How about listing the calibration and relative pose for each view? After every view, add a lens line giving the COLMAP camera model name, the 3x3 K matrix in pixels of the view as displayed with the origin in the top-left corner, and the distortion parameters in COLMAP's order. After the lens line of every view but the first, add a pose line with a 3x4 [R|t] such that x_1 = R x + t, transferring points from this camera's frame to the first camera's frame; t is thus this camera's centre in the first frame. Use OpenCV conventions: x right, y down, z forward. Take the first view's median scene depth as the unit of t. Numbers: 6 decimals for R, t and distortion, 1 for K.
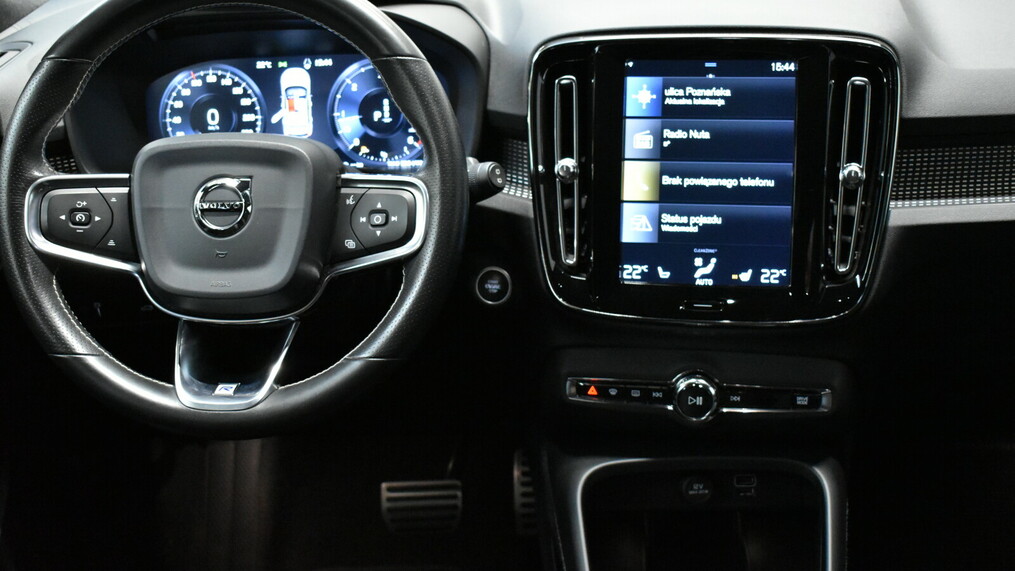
lens RADIAL K [[1301.2, 0, 504.4], [0, 1301.2, 283.5], [0, 0, 1]] dist [-0.029557, 0.000000]
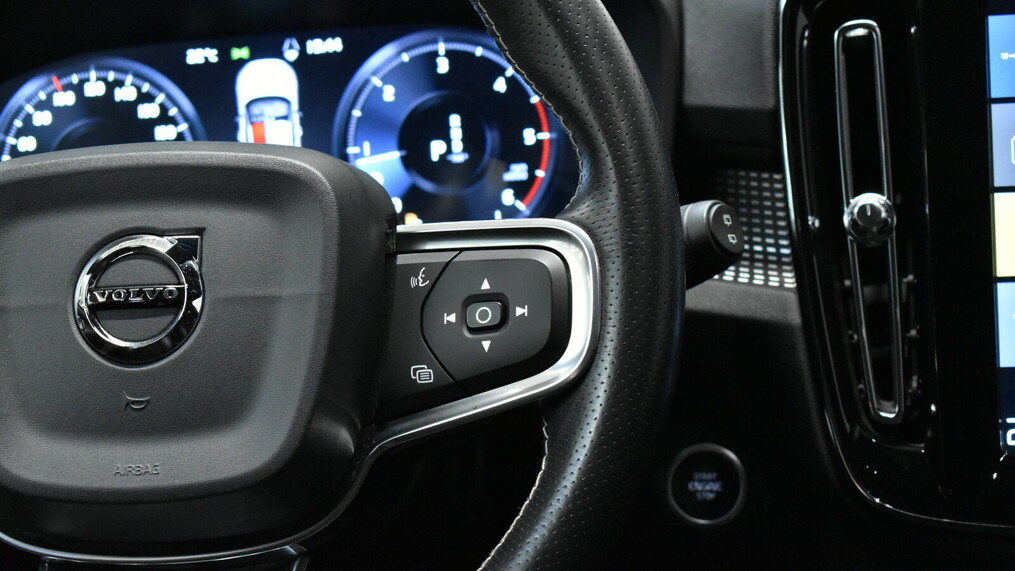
lens RADIAL K [[2190.8, 0, 499.4], [0, 2190.8, 288.7], [0, 0, 1]] dist [-0.016493, 0.000000]
pose [[0.999251, -0.035652, -0.015064, -0.073244], [0.033082, 0.988771, -0.145731, 0.047348], [0.020090, 0.145123, 0.989210, 0.229888]]
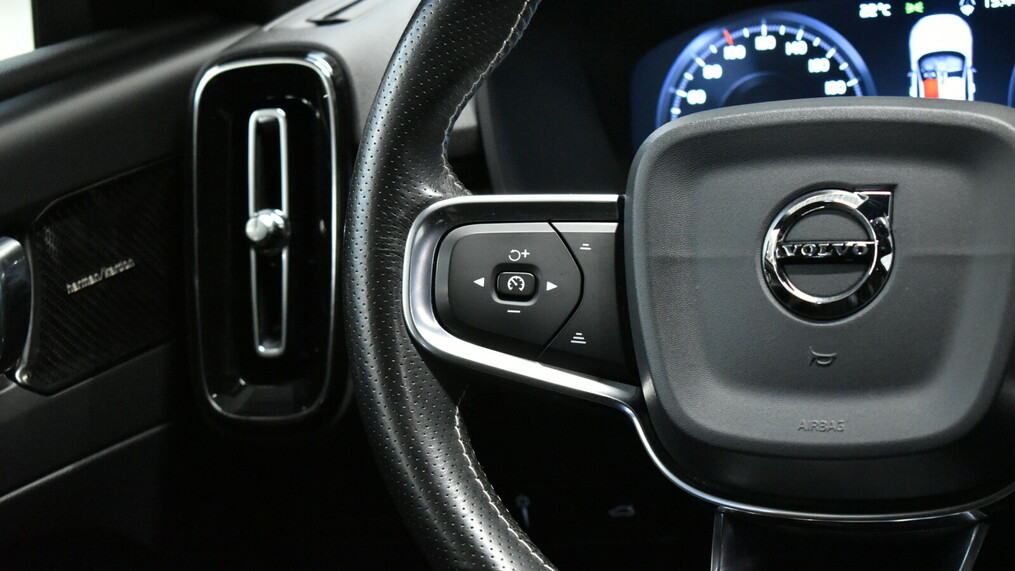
lens RADIAL K [[2190.8, 0, 507.3], [0, 2190.8, 281.3], [0, 0, 1]] dist [-0.016493, 0.000000]
pose [[0.960373, -0.000686, -0.278717, -0.102291], [-0.036710, 0.990974, -0.128927, 0.046749], [0.276290, 0.134050, 0.951680, 0.231013]]
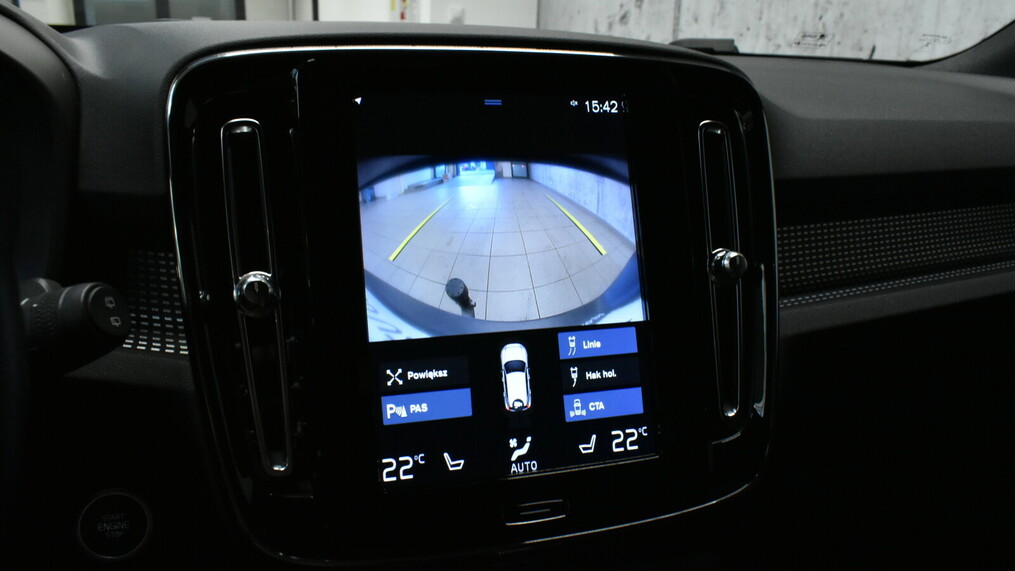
lens RADIAL K [[774.0, 0, 508.4], [0, 774.0, 281.9], [0, 0, 1]] dist [-0.024274, 0.024713]
pose [[0.885053, -0.059823, 0.461630, -0.005604], [0.123320, 0.986406, -0.108604, -0.045383], [-0.448858, 0.153048, 0.880399, 0.683318]]
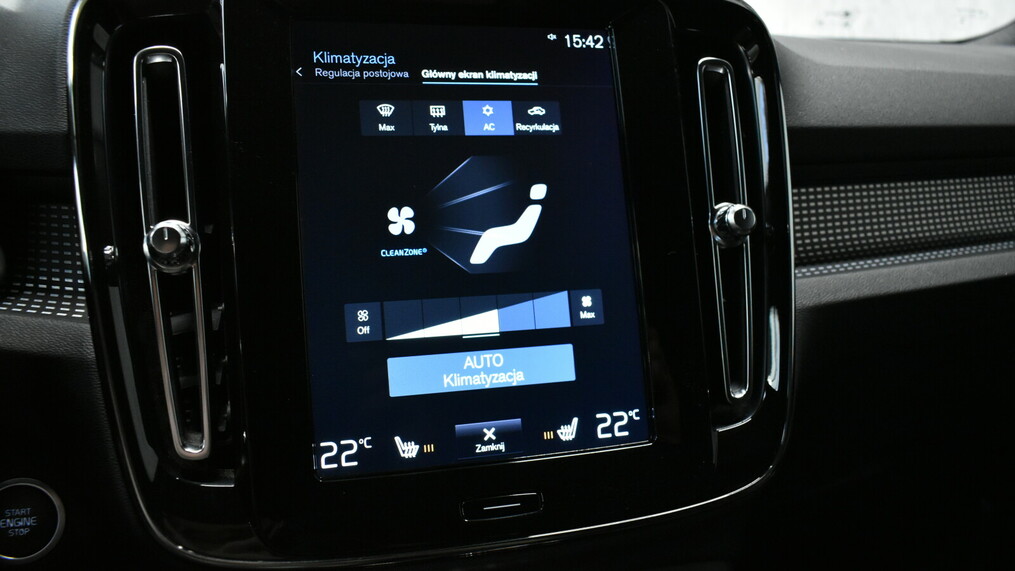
lens RADIAL K [[774.0, 0, 509.0], [0, 774.0, 283.6], [0, 0, 1]] dist [-0.024274, 0.024713]
pose [[0.901096, -0.052486, 0.430432, 0.037598], [0.124490, 0.982173, -0.140851, -0.022309], [-0.415366, 0.180505, 0.891566, 0.720386]]
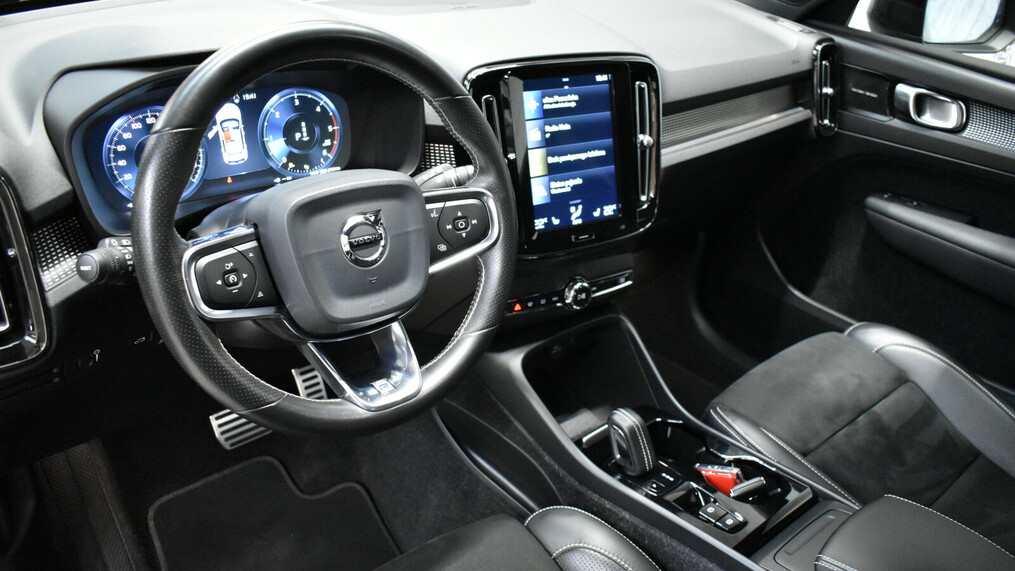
lens RADIAL K [[774.0, 0, 500.1], [0, 774.0, 285.4], [0, 0, 1]] dist [-0.024274, 0.024713]
pose [[0.723081, -0.246196, 0.645400, -0.530427], [0.145049, 0.967614, 0.206601, -0.131632], [-0.675363, -0.055774, 0.735374, 0.369973]]
